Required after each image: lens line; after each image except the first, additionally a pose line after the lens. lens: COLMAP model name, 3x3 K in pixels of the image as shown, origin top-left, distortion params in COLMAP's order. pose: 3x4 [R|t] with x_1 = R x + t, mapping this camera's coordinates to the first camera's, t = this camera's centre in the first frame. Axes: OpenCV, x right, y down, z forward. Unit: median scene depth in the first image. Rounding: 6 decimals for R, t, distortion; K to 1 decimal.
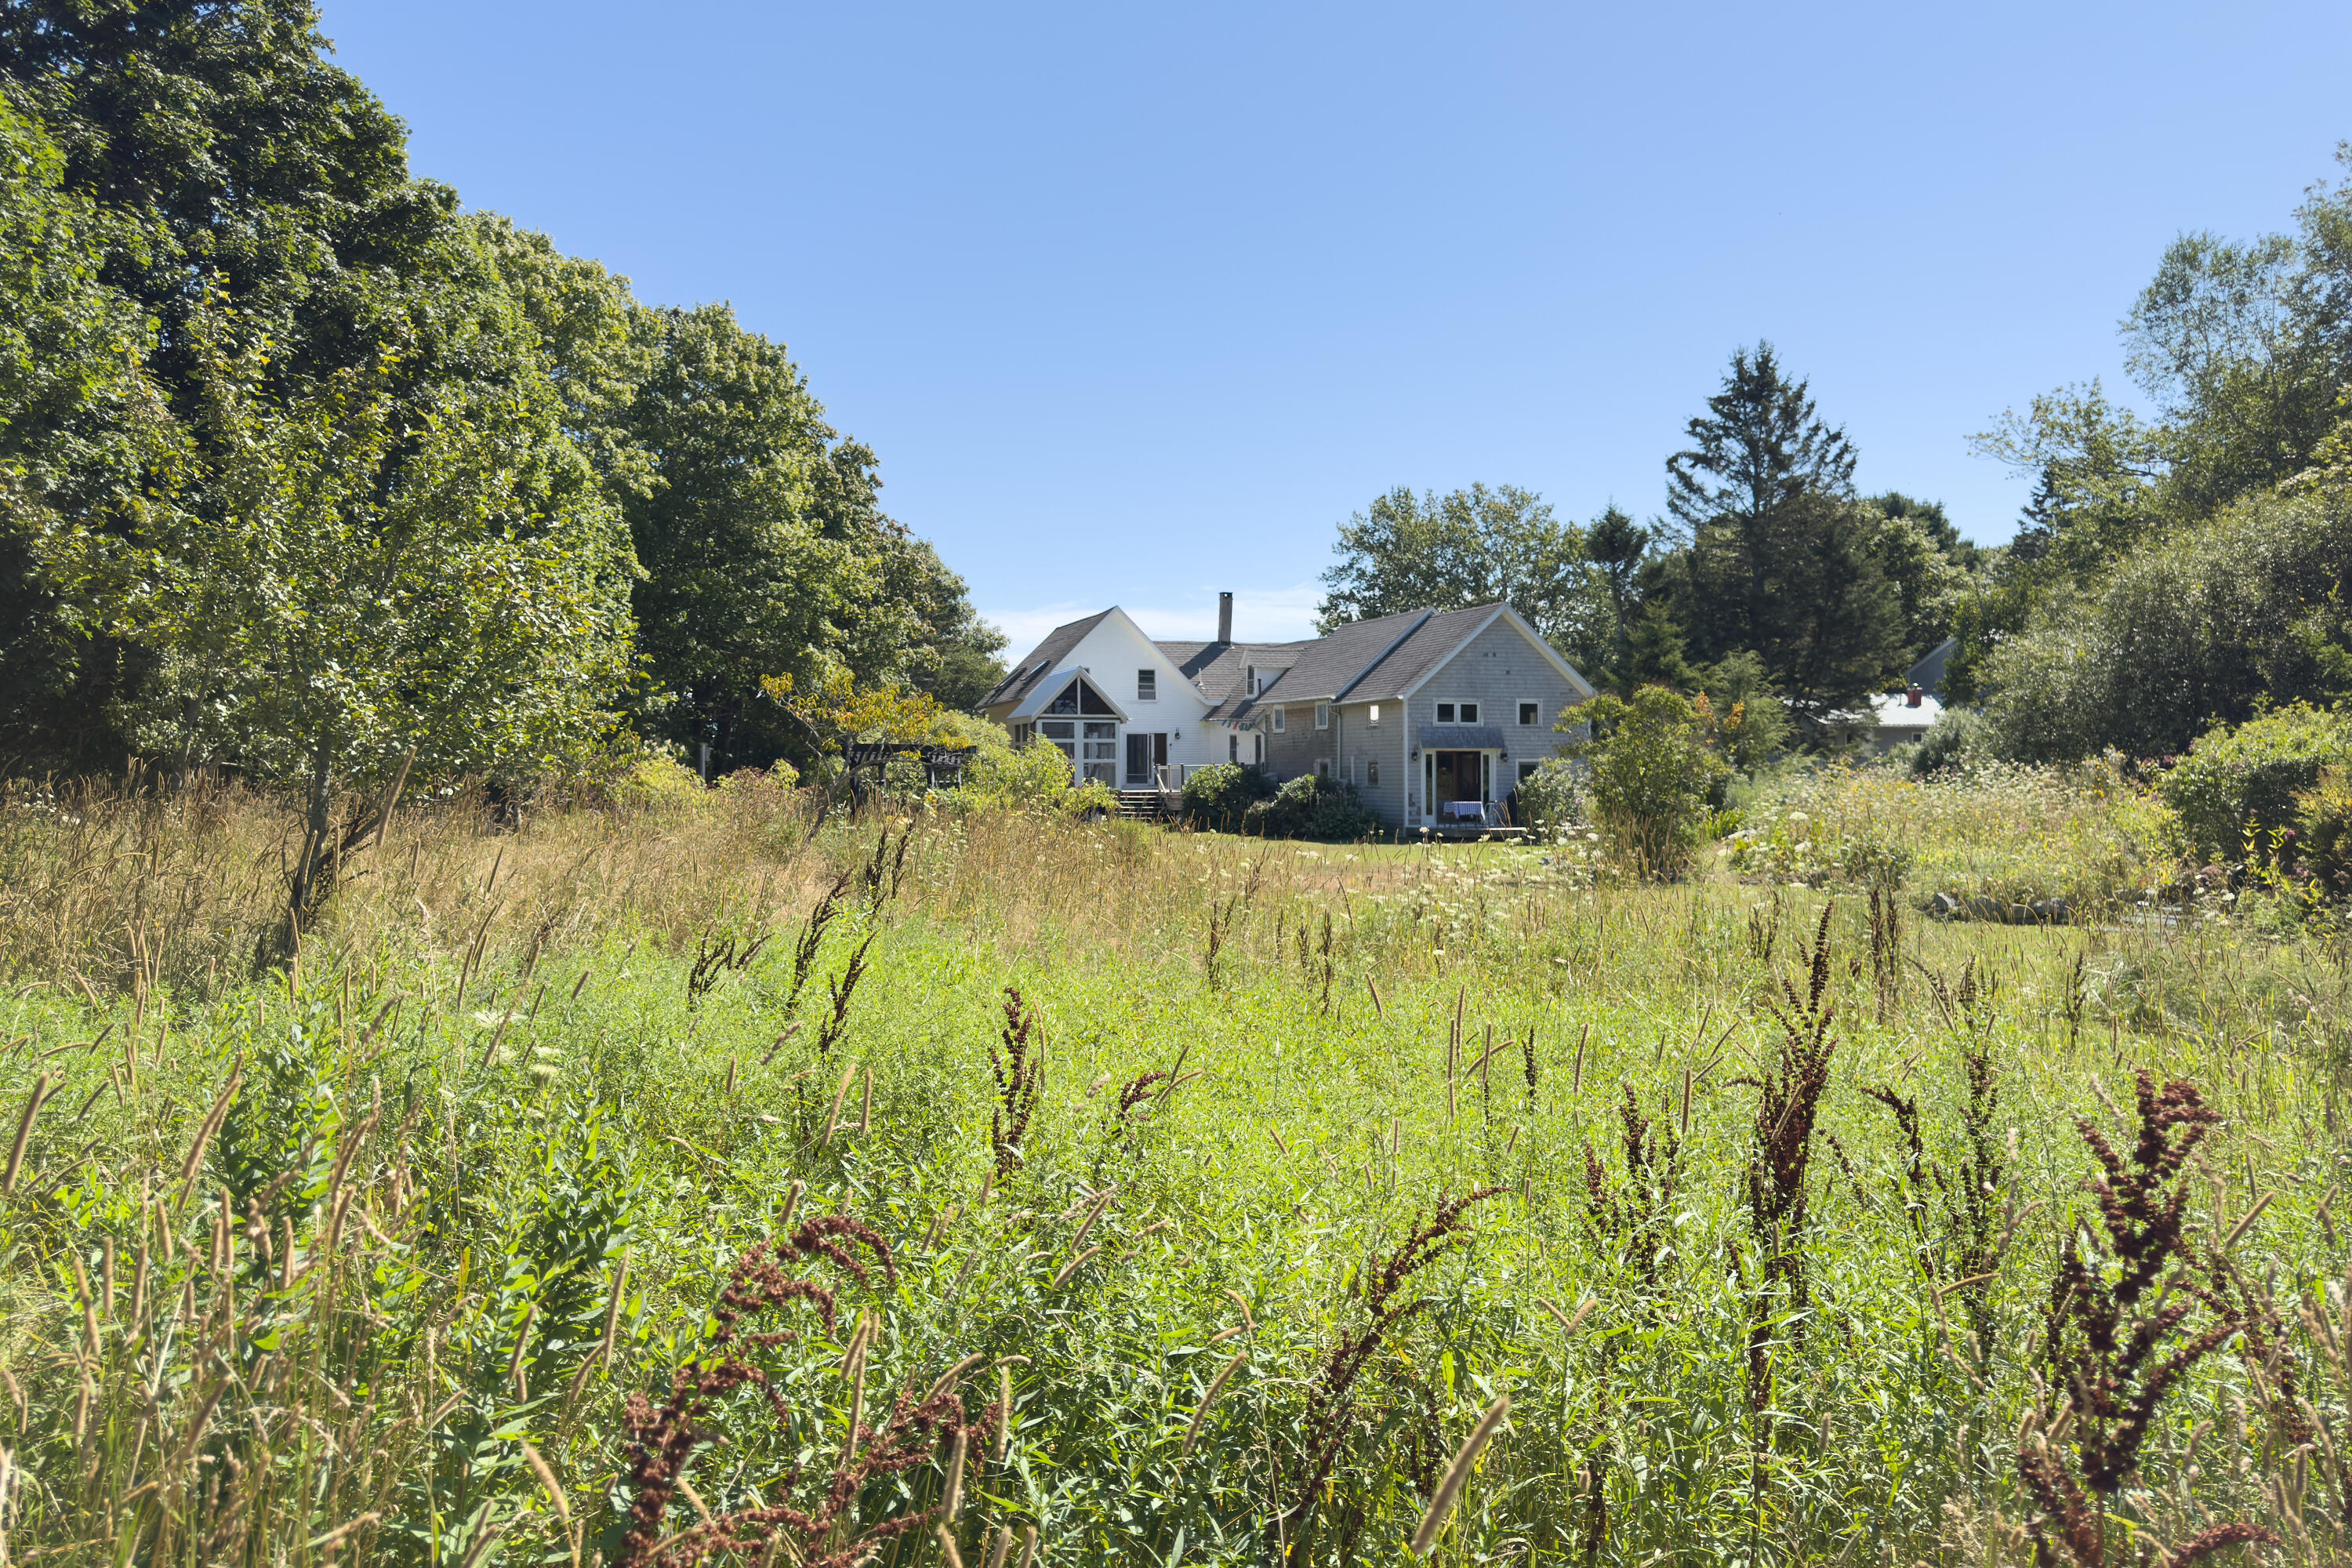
lens RADIAL K [[1663.2, 0, 1188.6], [0, 1663.2, 796.2], [0, 0, 1]] dist [0.047061, -0.008075]
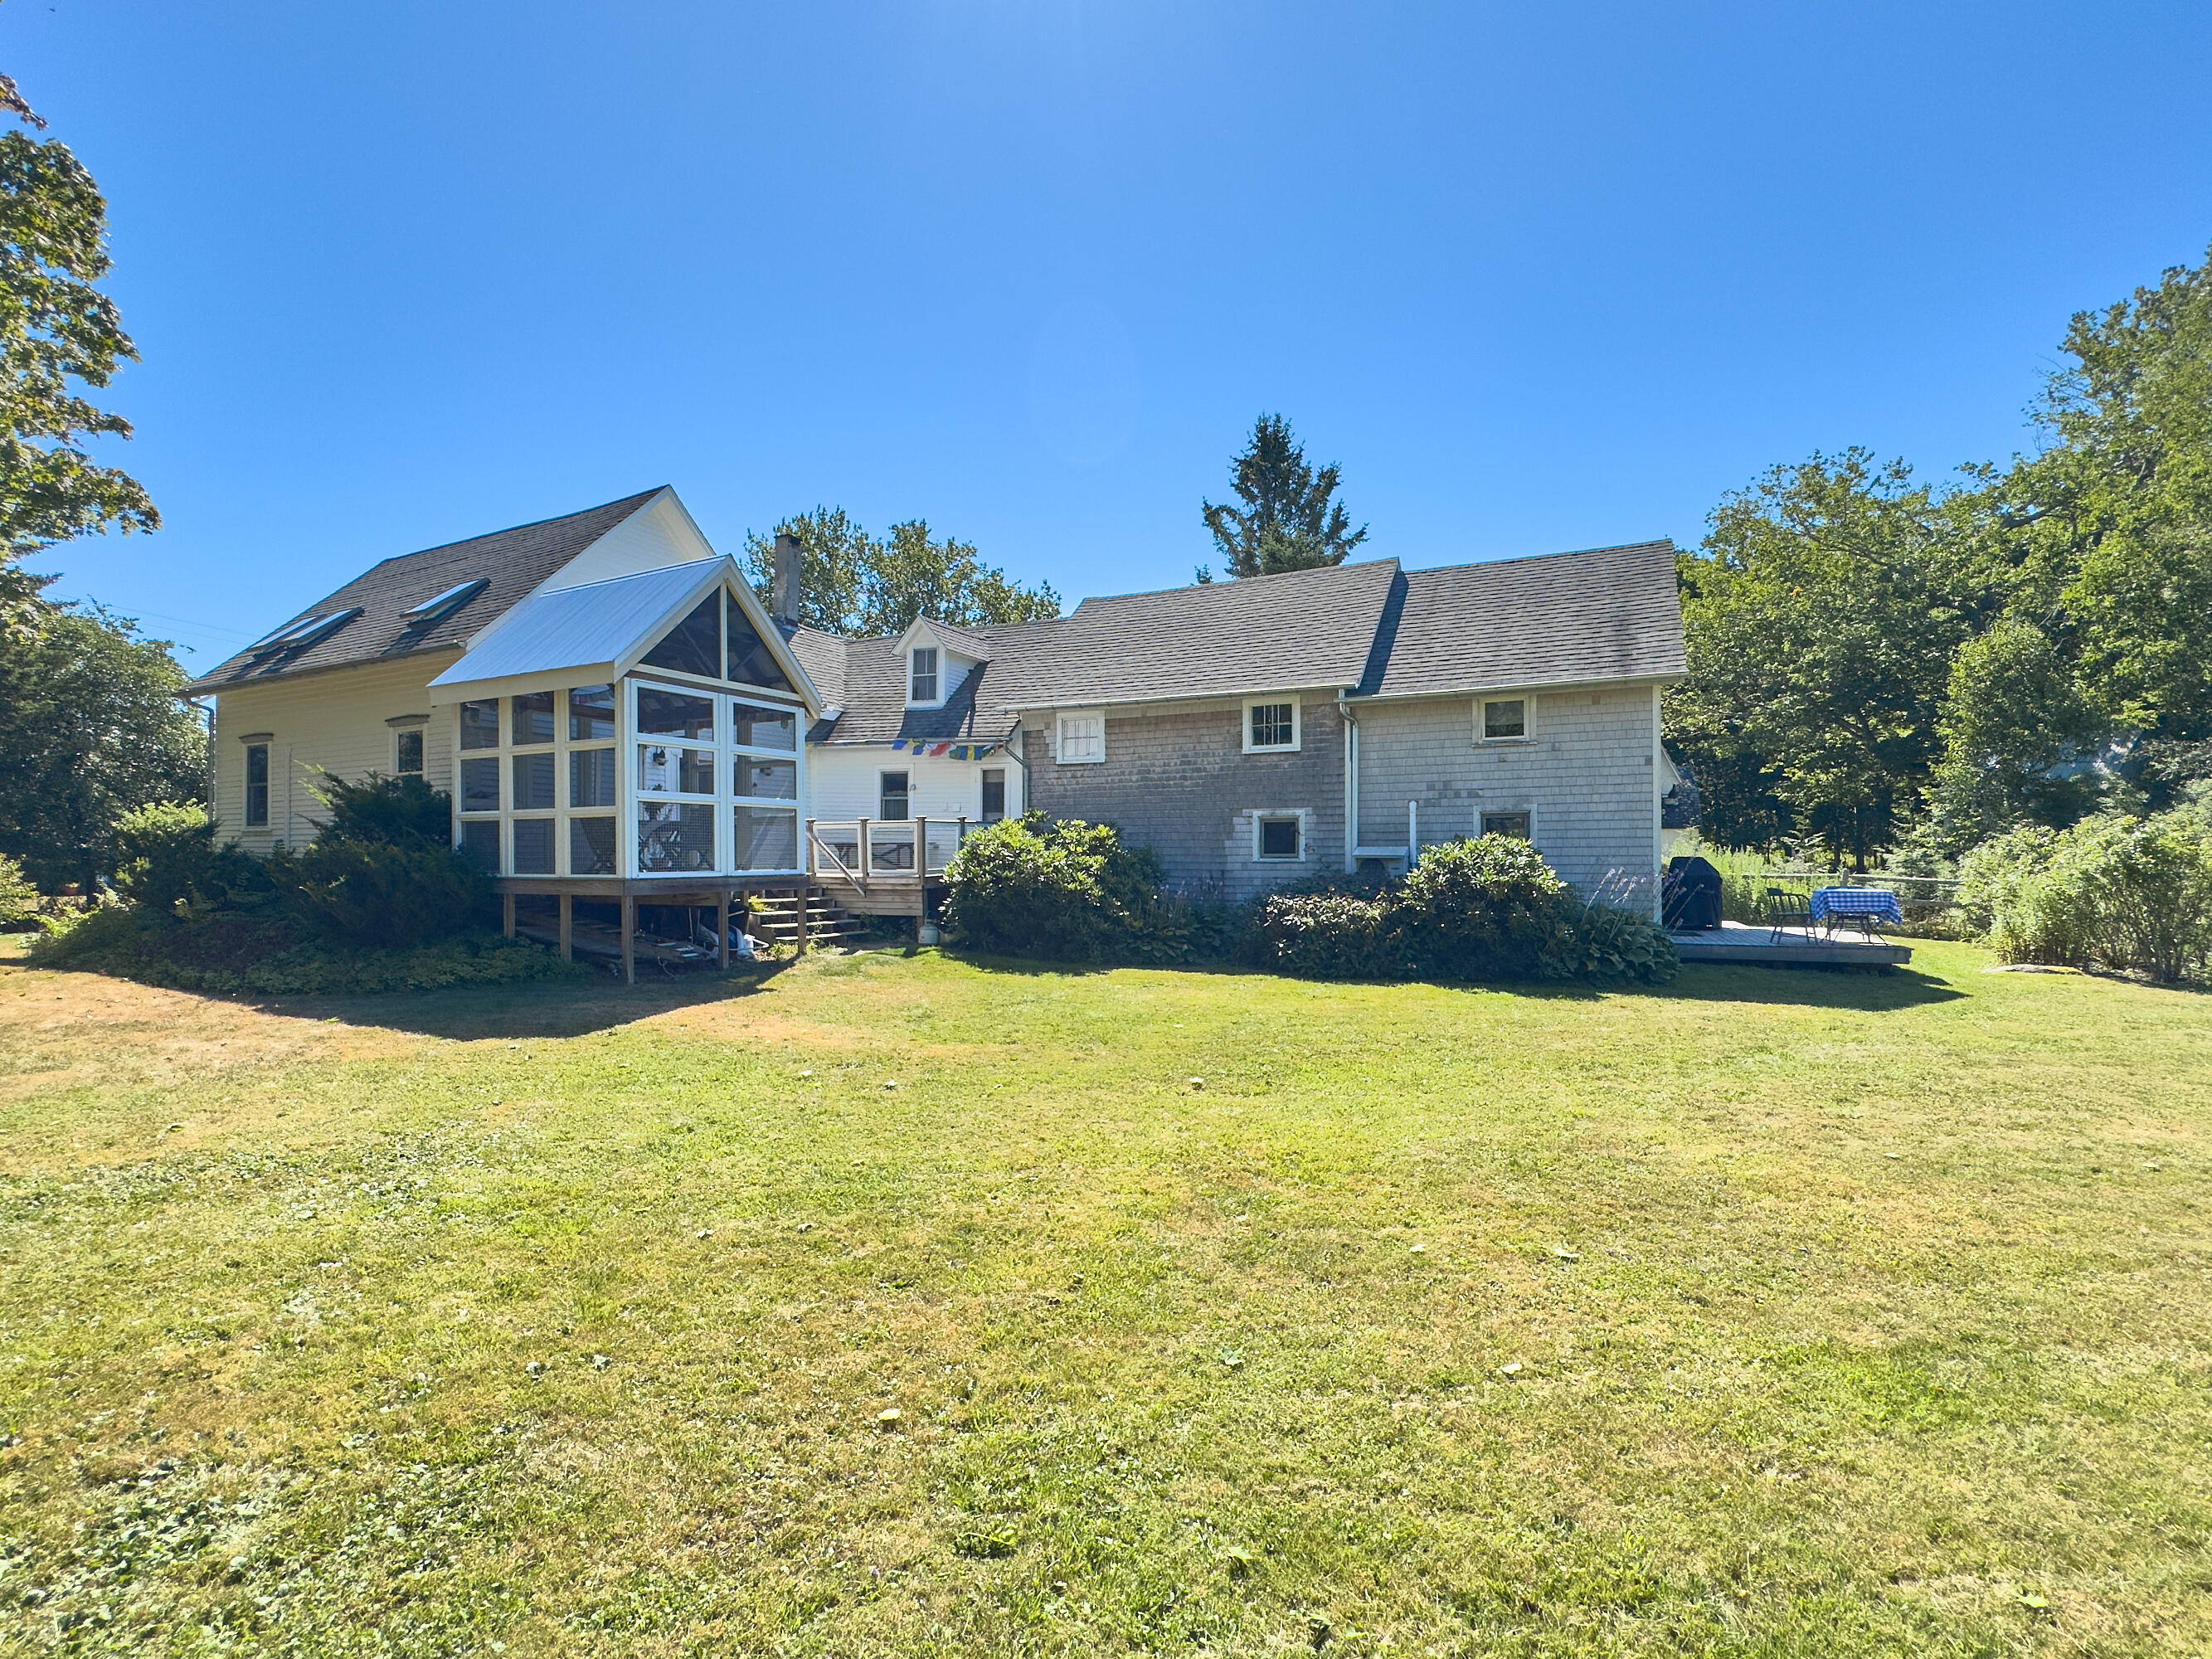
lens RADIAL K [[1025.2, 0, 1112.3], [0, 1025.2, 862.0], [0, 0, 1]] dist [-0.031465, 0.000628]
pose [[0.717725, 0.002993, 0.696320, -0.155060], [0.011111, 0.999814, -0.015750, -0.001421], [-0.696238, 0.019041, 0.717559, 0.710798]]
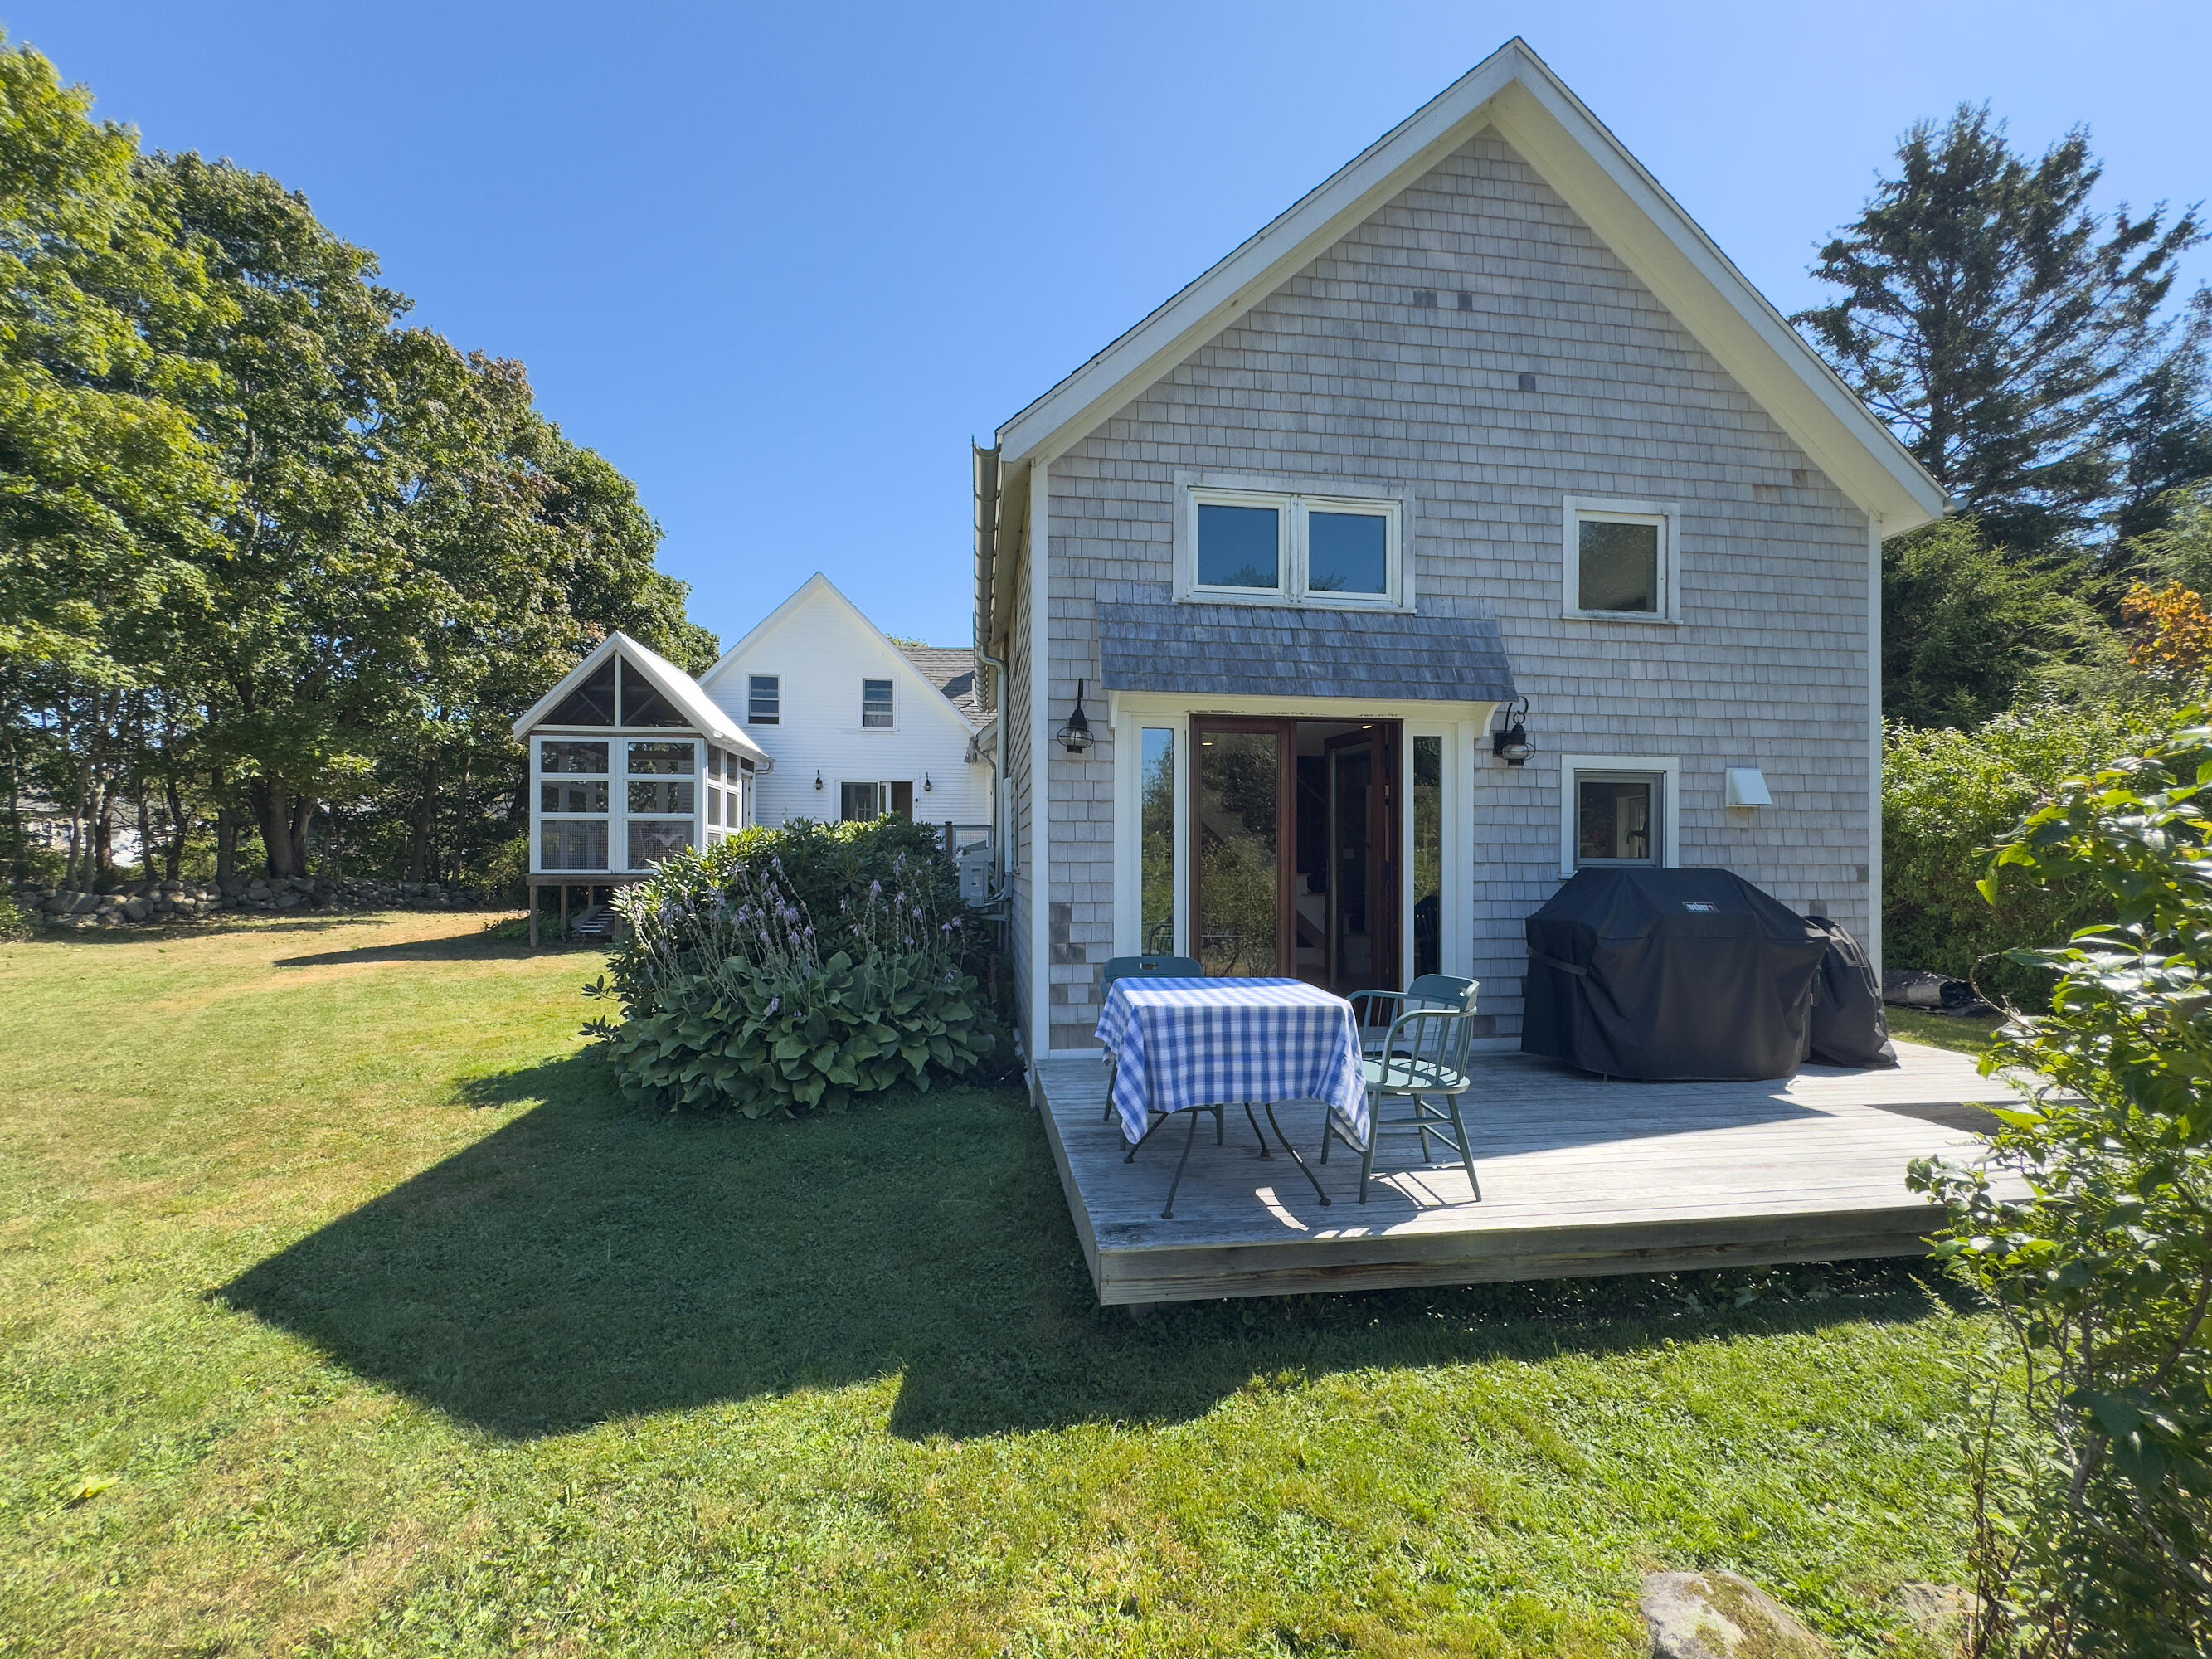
lens RADIAL K [[894.6, 0, 1104.1], [0, 894.6, 877.9], [0, 0, 1]] dist [-0.004505, -0.000538]
pose [[0.978740, 0.010774, -0.204820, 0.129840], [-0.009780, 0.999935, 0.005864, -0.004469], [0.204870, -0.003736, 0.978782, 0.703880]]
